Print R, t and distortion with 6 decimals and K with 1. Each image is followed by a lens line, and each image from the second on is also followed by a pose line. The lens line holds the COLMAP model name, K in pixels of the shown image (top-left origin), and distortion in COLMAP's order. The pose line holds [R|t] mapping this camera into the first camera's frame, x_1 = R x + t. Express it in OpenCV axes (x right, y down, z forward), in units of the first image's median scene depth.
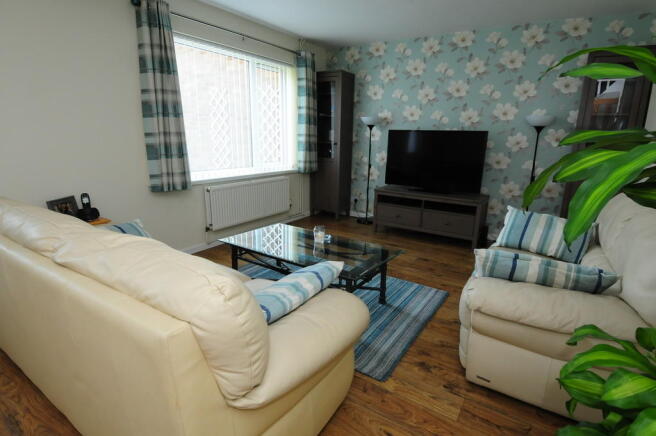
lens RADIAL K [[344.2, 0, 332.5], [0, 344.2, 217.4], [0, 0, 1]] dist [0.041343, -0.049826]
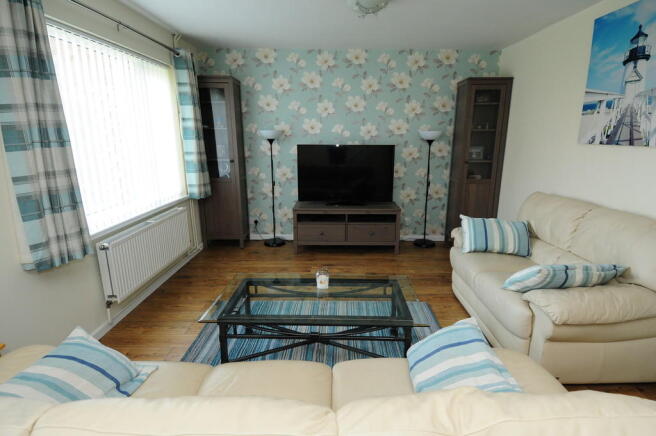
lens RADIAL K [[344.2, 0, 332.5], [0, 344.2, 217.4], [0, 0, 1]] dist [0.041343, -0.049826]
pose [[0.836833, -0.147659, 0.527169, -0.300835], [0.144124, 0.988392, 0.048063, -0.094565], [-0.528146, 0.035757, 0.848400, 0.167540]]
